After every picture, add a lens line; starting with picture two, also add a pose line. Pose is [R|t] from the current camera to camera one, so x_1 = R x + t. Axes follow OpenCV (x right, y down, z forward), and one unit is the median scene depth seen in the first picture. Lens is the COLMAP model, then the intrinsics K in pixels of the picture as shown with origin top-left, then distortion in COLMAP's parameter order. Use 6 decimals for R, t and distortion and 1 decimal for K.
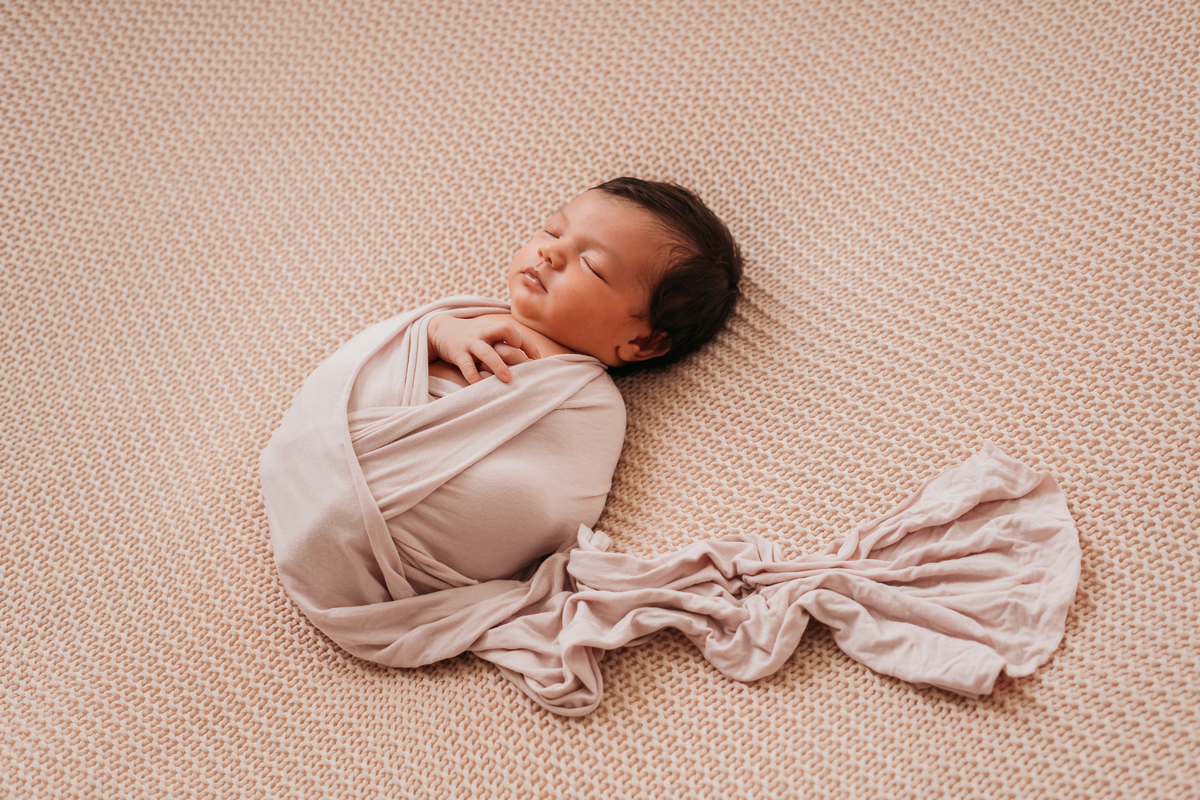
lens RADIAL K [[1842.1, 0, 591.8], [0, 1842.1, 403.2], [0, 0, 1]] dist [-0.045099, 0.081912]
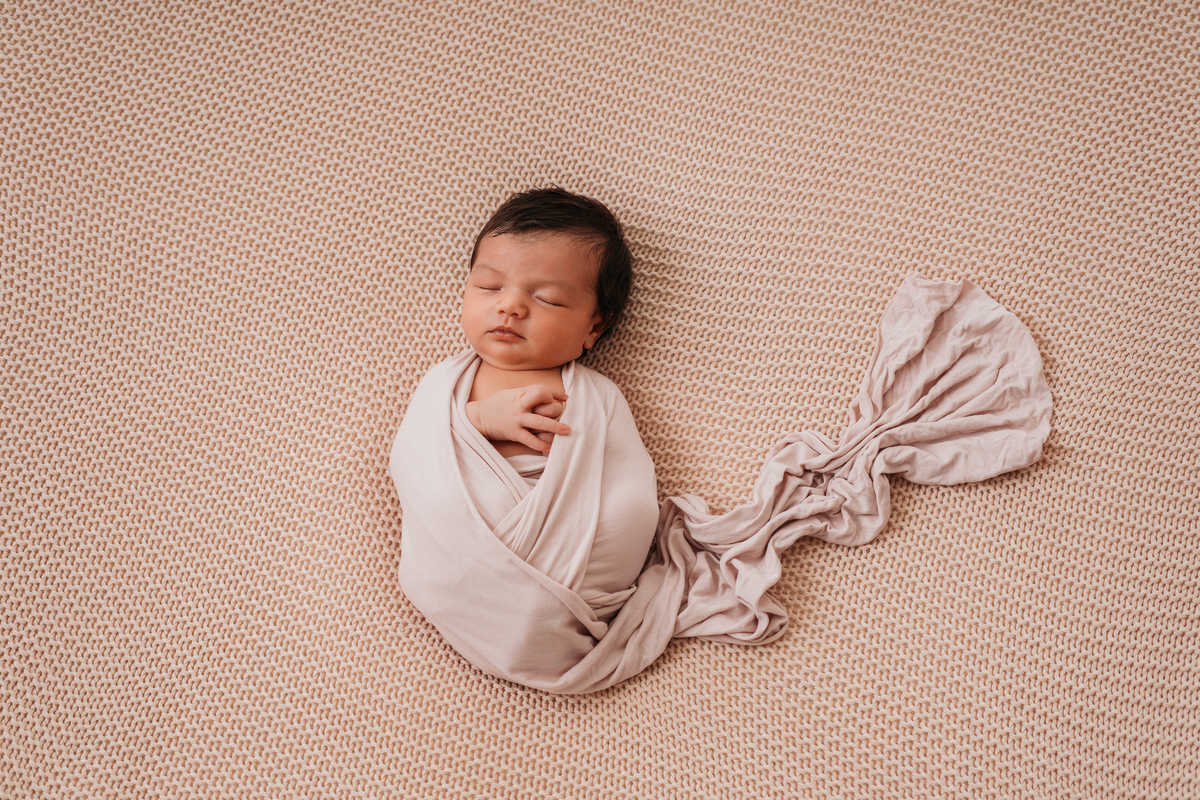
lens RADIAL K [[1842.1, 0, 591.8], [0, 1842.1, 403.2], [0, 0, 1]] dist [-0.045099, 0.081912]
pose [[0.792264, -0.535203, 0.293047, -0.394234], [0.430597, 0.830670, 0.352949, -0.467527], [-0.432324, -0.153443, 0.888567, -0.060326]]
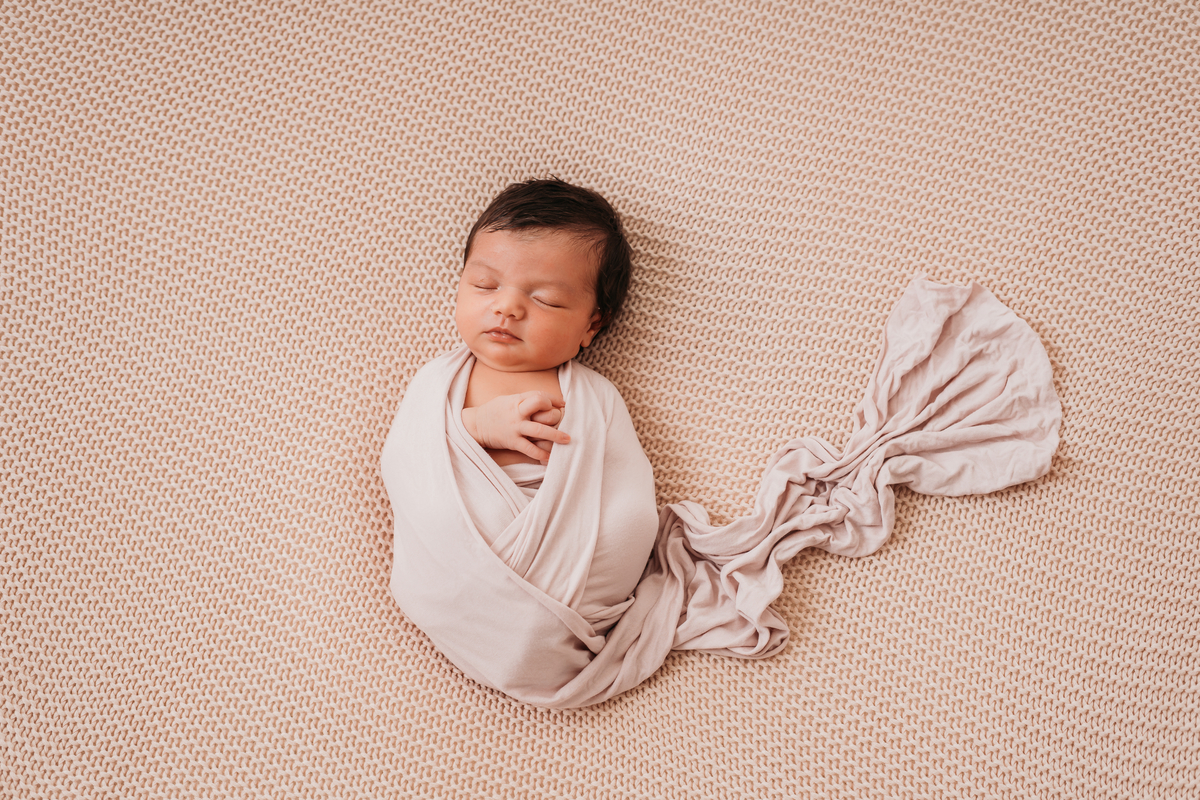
lens RADIAL K [[1842.1, 0, 591.8], [0, 1842.1, 403.2], [0, 0, 1]] dist [-0.045099, 0.081912]
pose [[0.790111, -0.544783, 0.280955, -0.365319], [0.409529, 0.810211, 0.419338, -0.539514], [-0.456081, -0.216264, 0.863261, 0.005790]]
